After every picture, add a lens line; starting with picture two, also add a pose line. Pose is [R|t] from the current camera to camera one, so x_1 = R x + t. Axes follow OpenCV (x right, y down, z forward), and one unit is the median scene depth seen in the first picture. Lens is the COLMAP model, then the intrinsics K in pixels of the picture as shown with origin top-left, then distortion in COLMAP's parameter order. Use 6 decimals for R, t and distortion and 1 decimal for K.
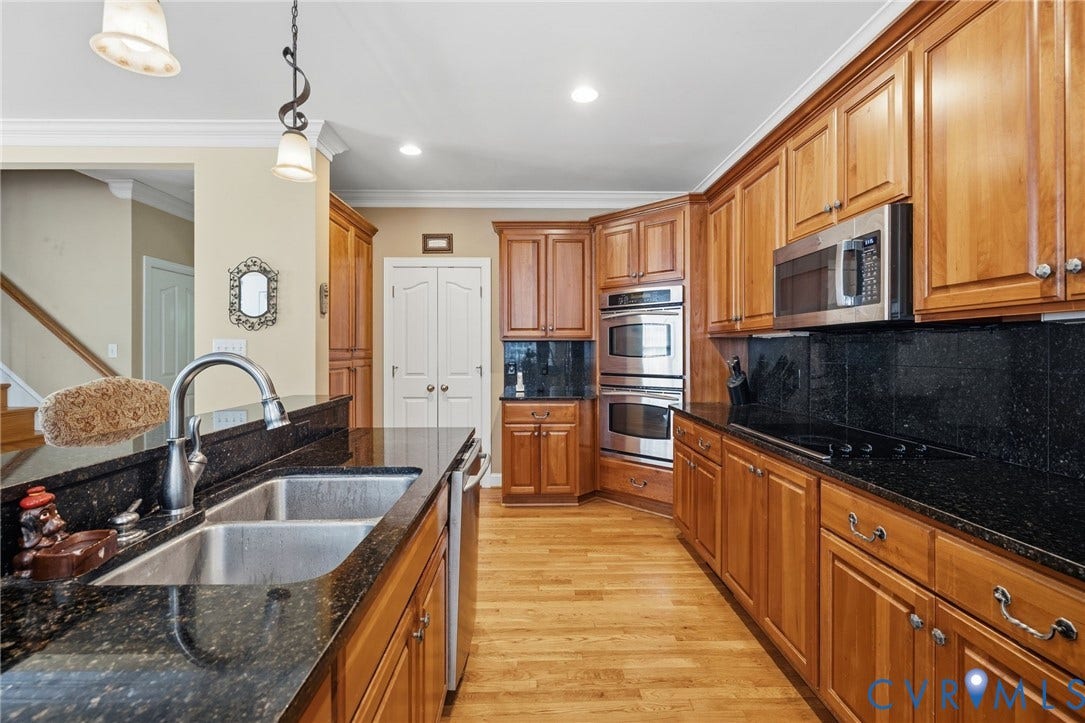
lens RADIAL K [[476.5, 0, 540.5], [0, 476.5, 352.0], [0, 0, 1]] dist [-0.003169, 0.001478]
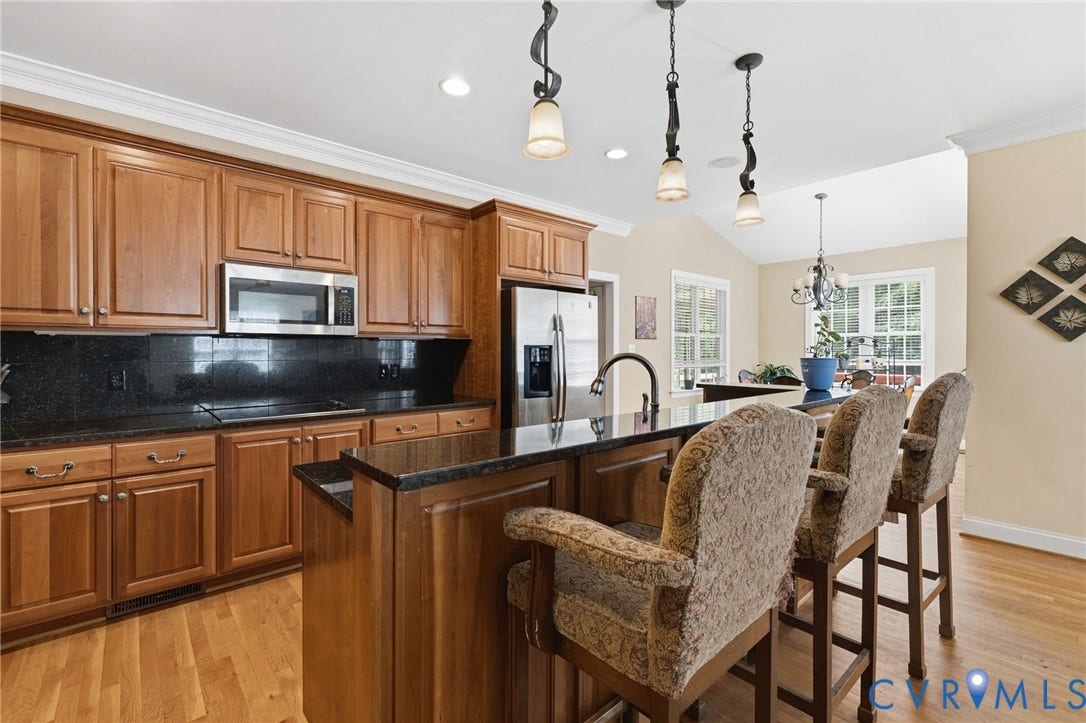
lens RADIAL K [[476.9, 0, 547.6], [0, 476.9, 351.8], [0, 0, 1]] dist [-0.003169, 0.001478]
pose [[-0.636305, -0.006363, 0.771412, -0.608837], [0.002517, 0.999944, 0.010325, -0.009359], [-0.771434, 0.008512, -0.636253, 0.779224]]
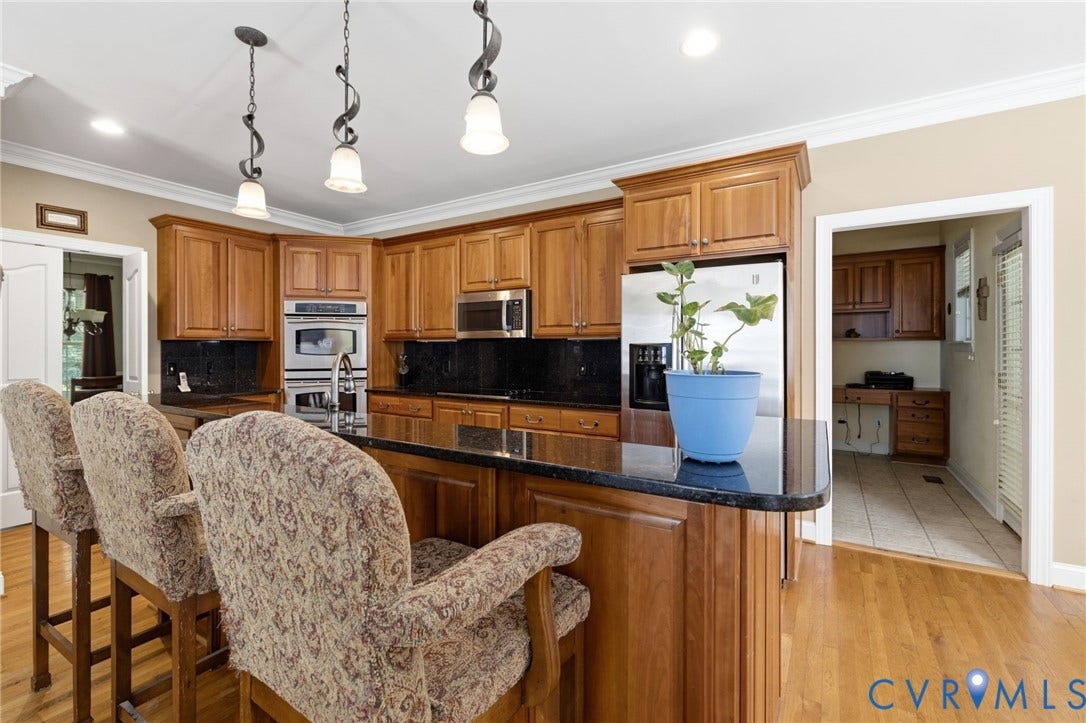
lens RADIAL K [[476.9, 0, 540.0], [0, 476.9, 353.4], [0, 0, 1]] dist [-0.003169, 0.001478]
pose [[0.545466, -0.005489, 0.838115, -0.588907], [0.001790, 0.999984, 0.005383, 0.000295], [-0.838131, -0.001436, 0.545467, -0.176417]]
